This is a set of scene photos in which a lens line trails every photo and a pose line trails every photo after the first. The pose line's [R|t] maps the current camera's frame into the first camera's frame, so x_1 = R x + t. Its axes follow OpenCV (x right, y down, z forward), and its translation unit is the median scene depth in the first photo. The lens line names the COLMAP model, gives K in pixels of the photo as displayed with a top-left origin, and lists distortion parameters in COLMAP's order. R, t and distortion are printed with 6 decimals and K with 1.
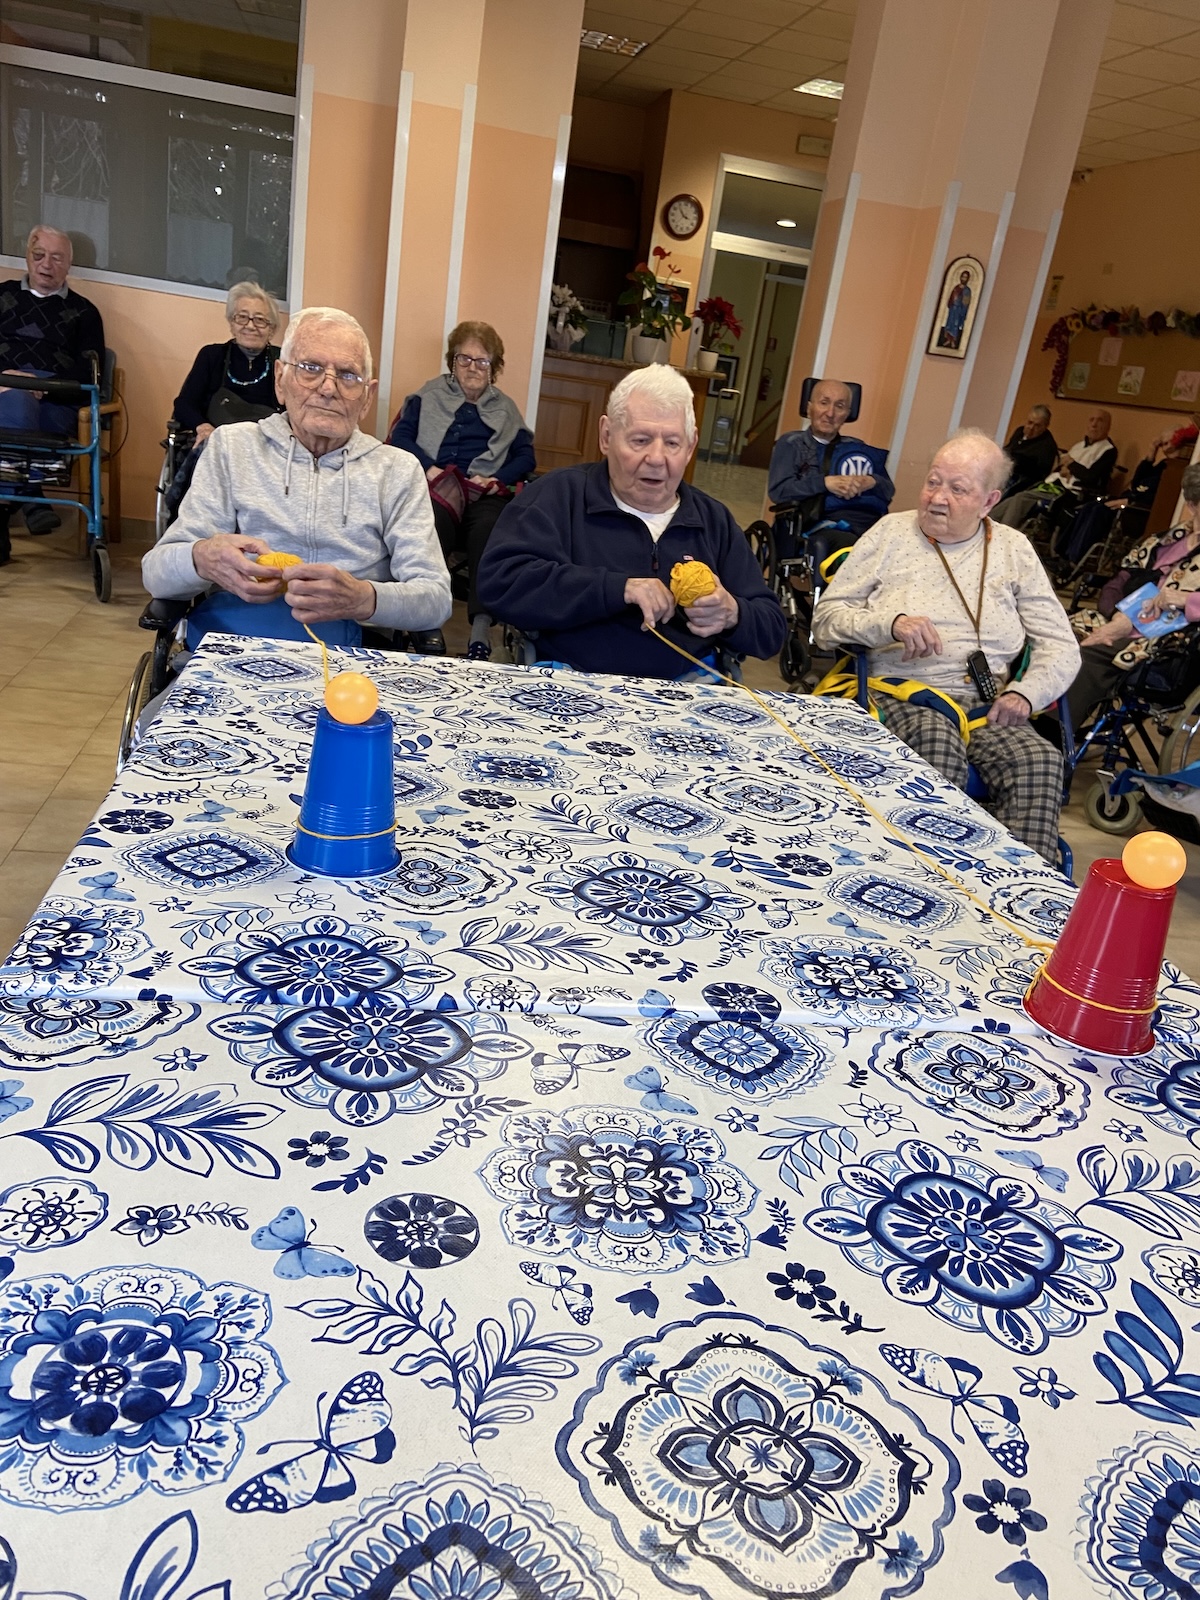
lens RADIAL K [[1135.2, 0, 600.6], [0, 1135.2, 790.0], [0, 0, 1]] dist [0.078952, -0.091078]
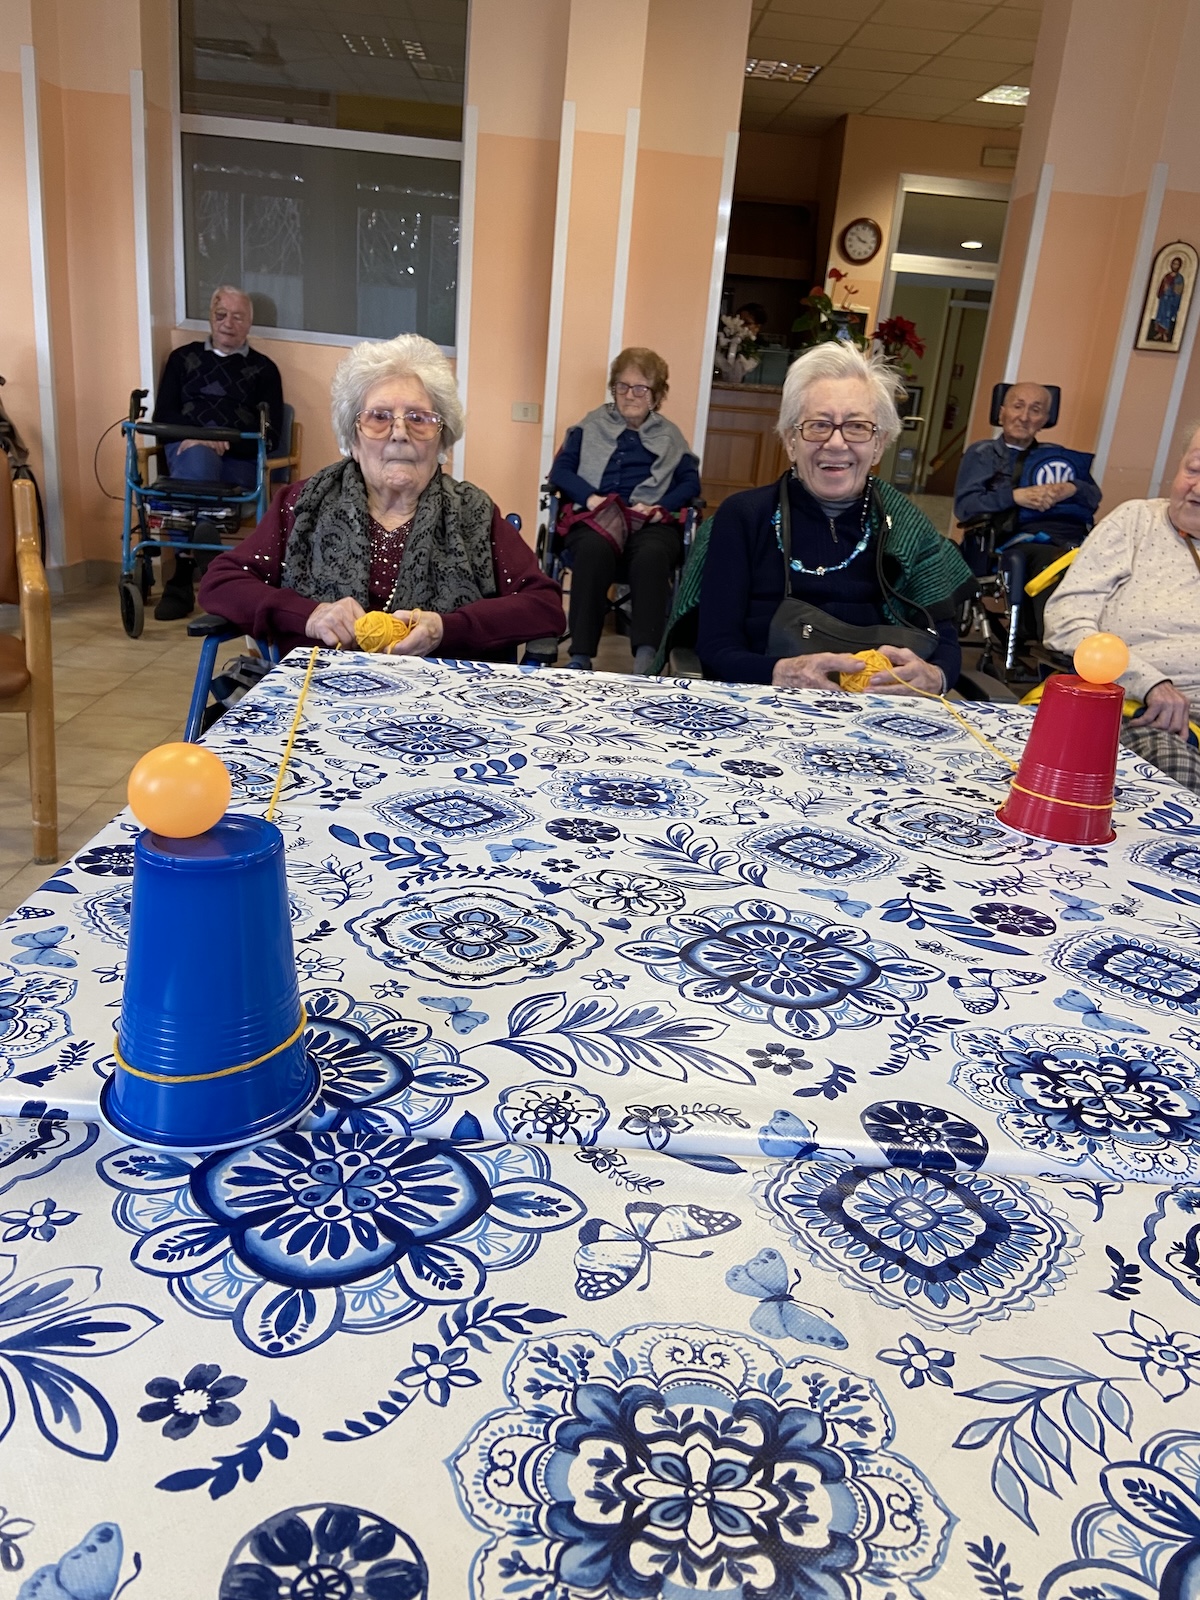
lens RADIAL K [[1135.2, 0, 629.4], [0, 1135.2, 786.0], [0, 0, 1]] dist [0.078952, -0.091078]
pose [[0.990611, -0.011662, -0.136211, 0.040530], [0.005496, 0.998947, -0.045560, 0.014379], [0.136599, 0.044383, 0.989632, 0.267555]]
